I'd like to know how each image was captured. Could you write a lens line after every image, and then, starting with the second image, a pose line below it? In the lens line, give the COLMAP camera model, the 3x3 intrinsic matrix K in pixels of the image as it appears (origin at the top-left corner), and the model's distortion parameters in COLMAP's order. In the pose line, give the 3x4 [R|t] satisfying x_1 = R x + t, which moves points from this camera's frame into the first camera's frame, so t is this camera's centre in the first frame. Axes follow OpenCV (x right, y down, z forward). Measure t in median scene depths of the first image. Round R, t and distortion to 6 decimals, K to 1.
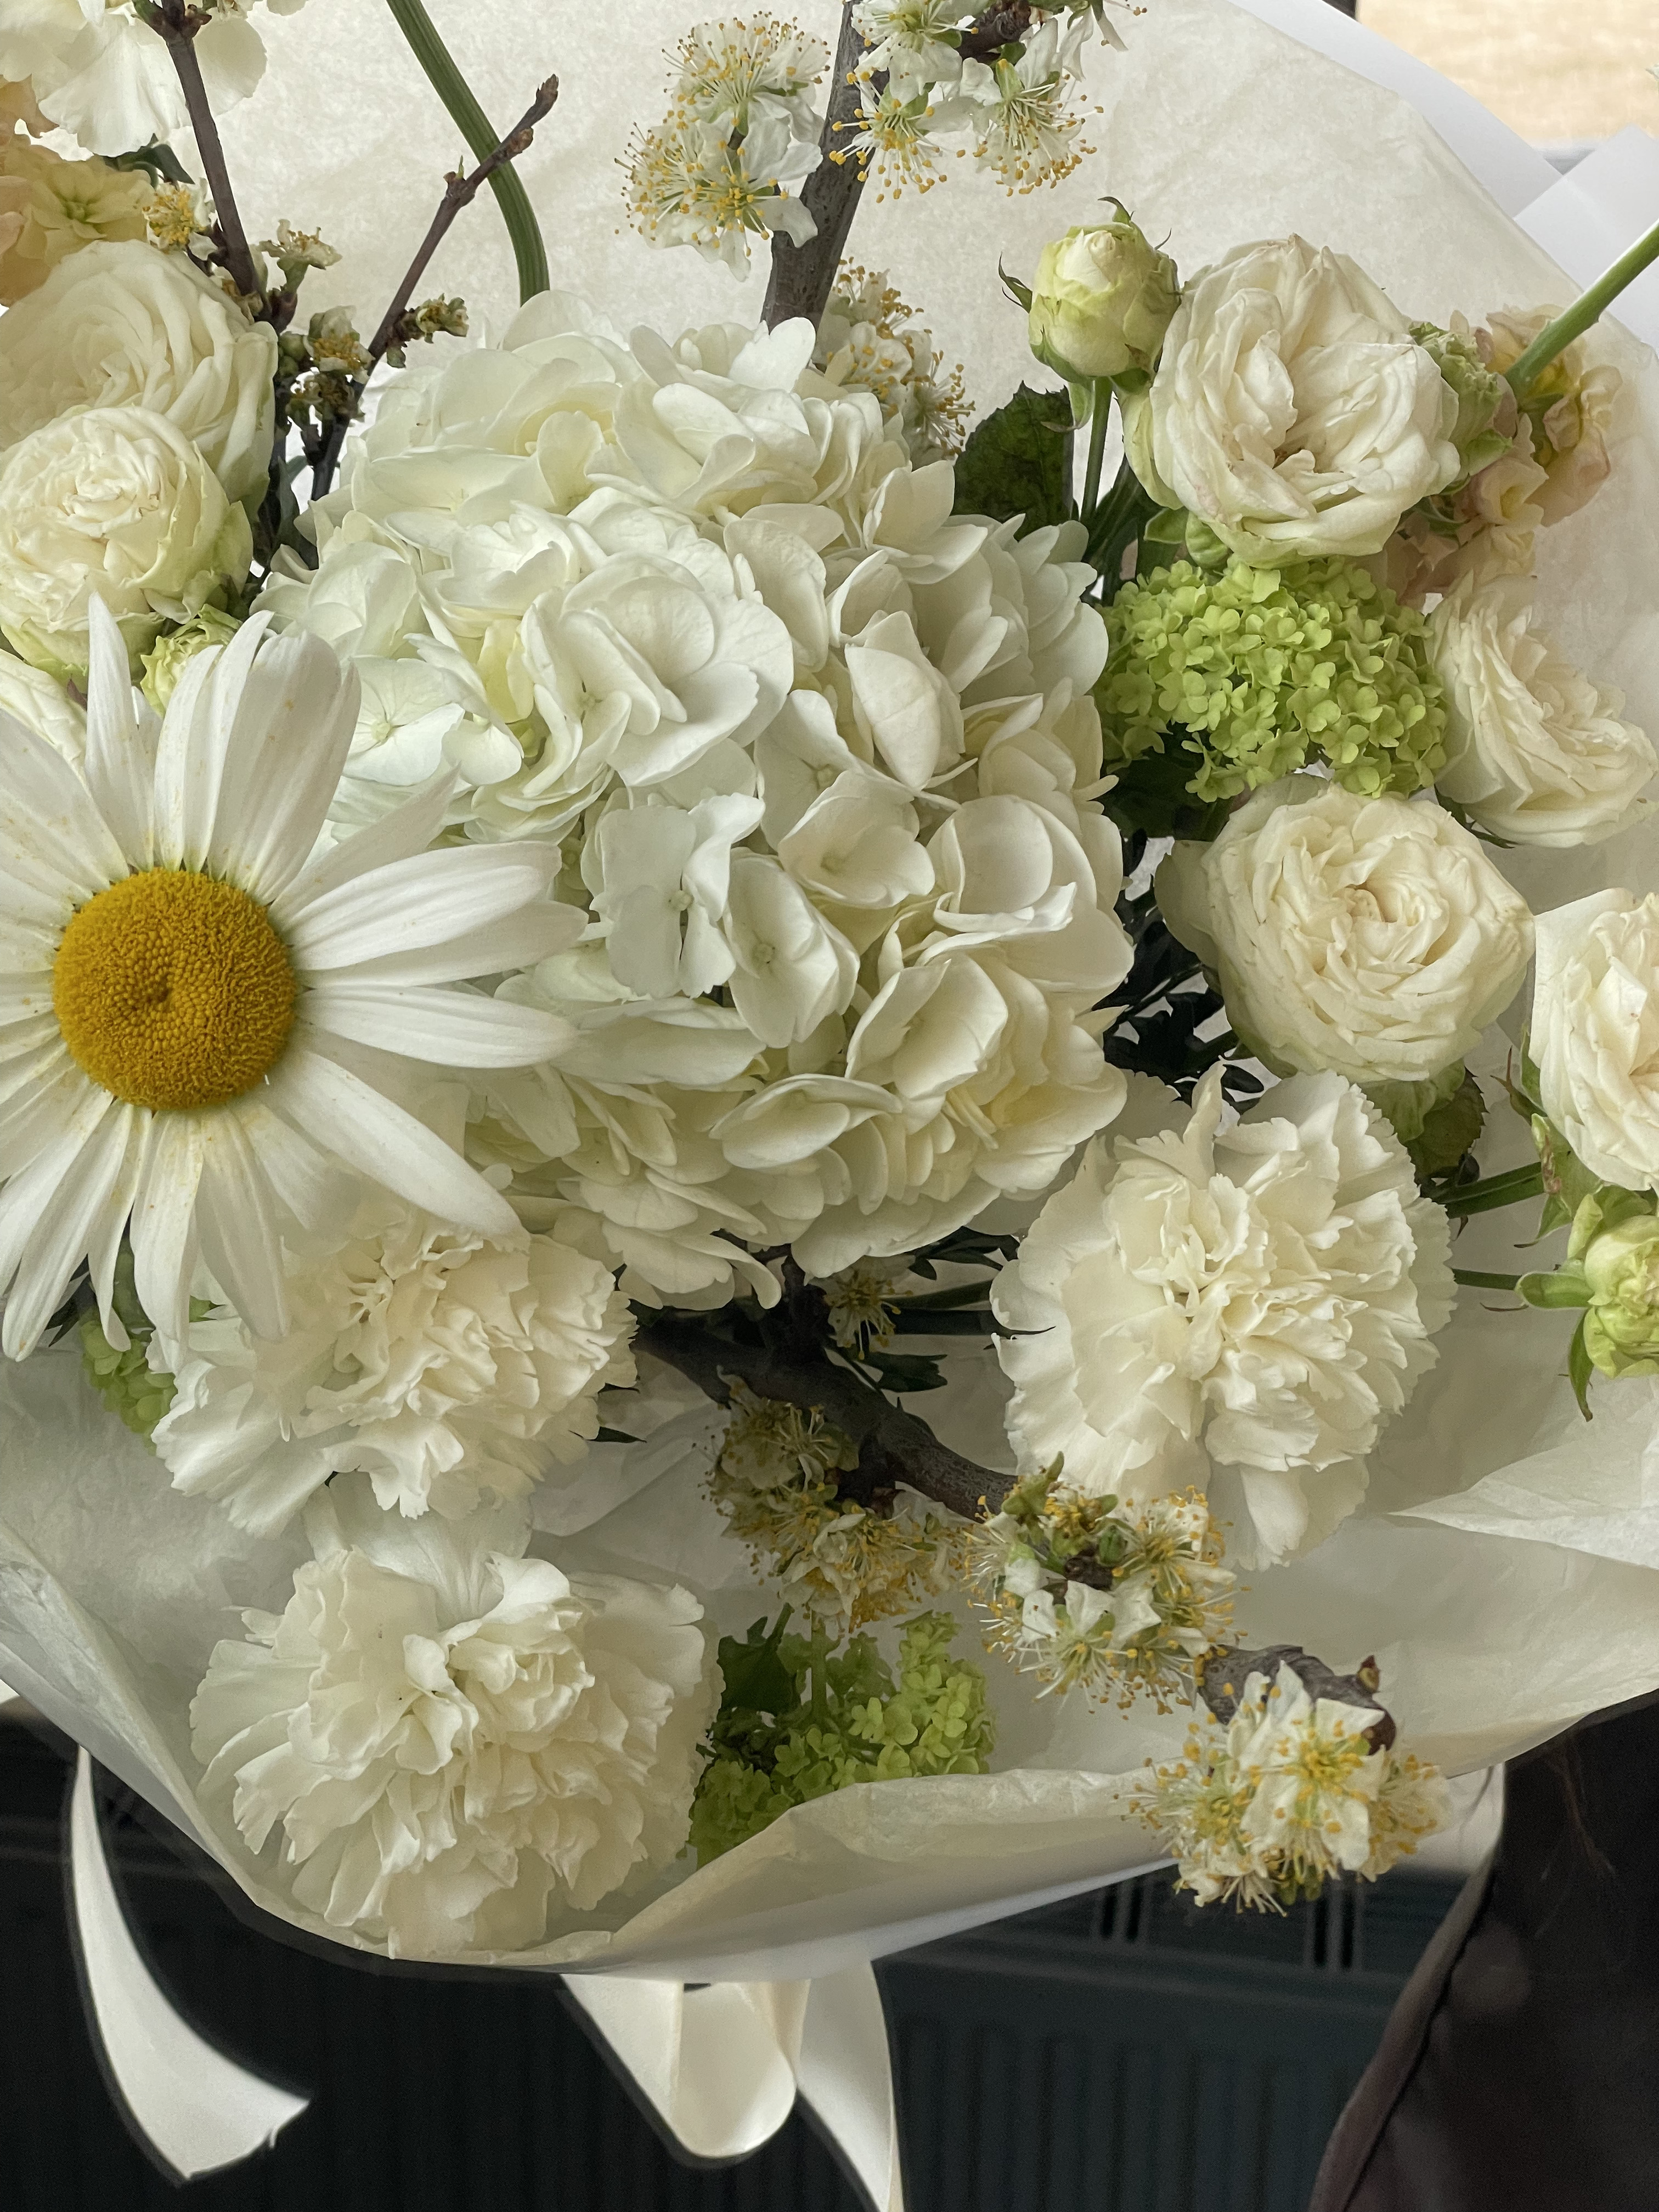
lens RADIAL K [[3411.1, 0, 803.2], [0, 3411.1, 1182.3], [0, 0, 1]] dist [0.544095, -2.184827]
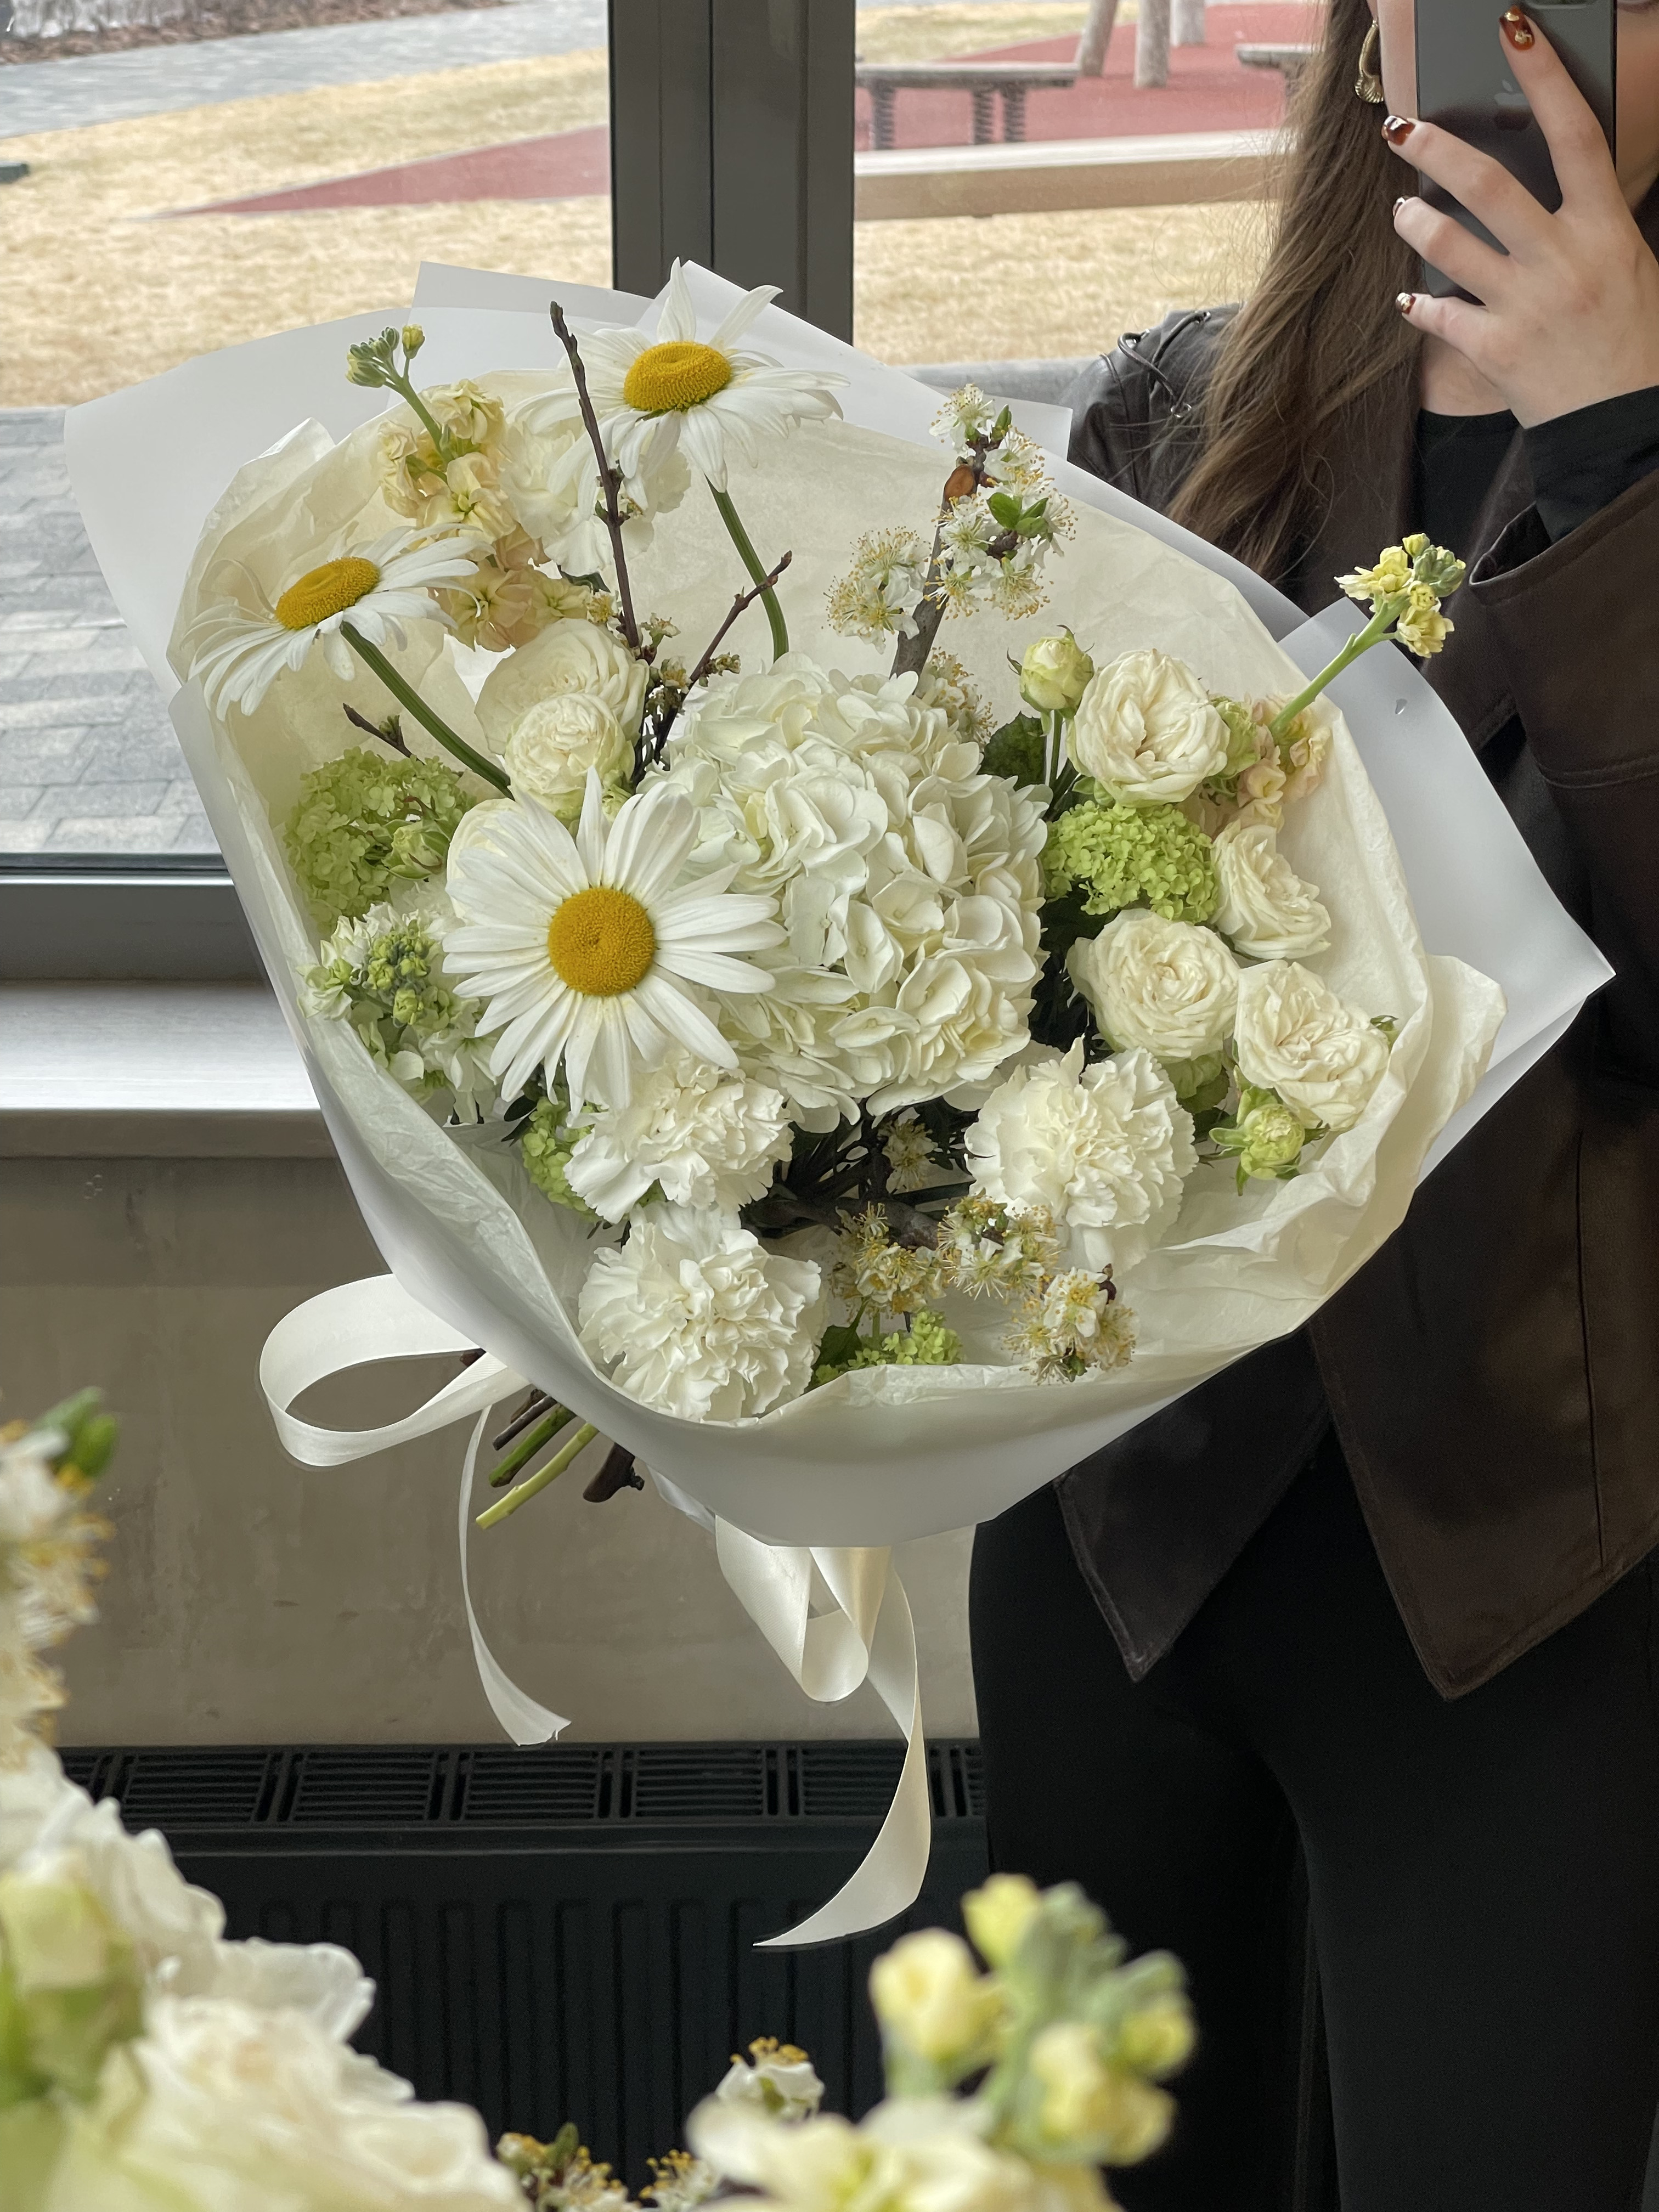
lens RADIAL K [[3411.1, 0, 803.2], [0, 3411.1, 1182.3], [0, 0, 1]] dist [0.544095, -2.184827]
pose [[0.996554, 0.069716, -0.044931, 0.051549], [-0.074374, 0.990915, -0.112050, 0.289941], [0.036711, 0.115006, 0.992686, -1.008303]]
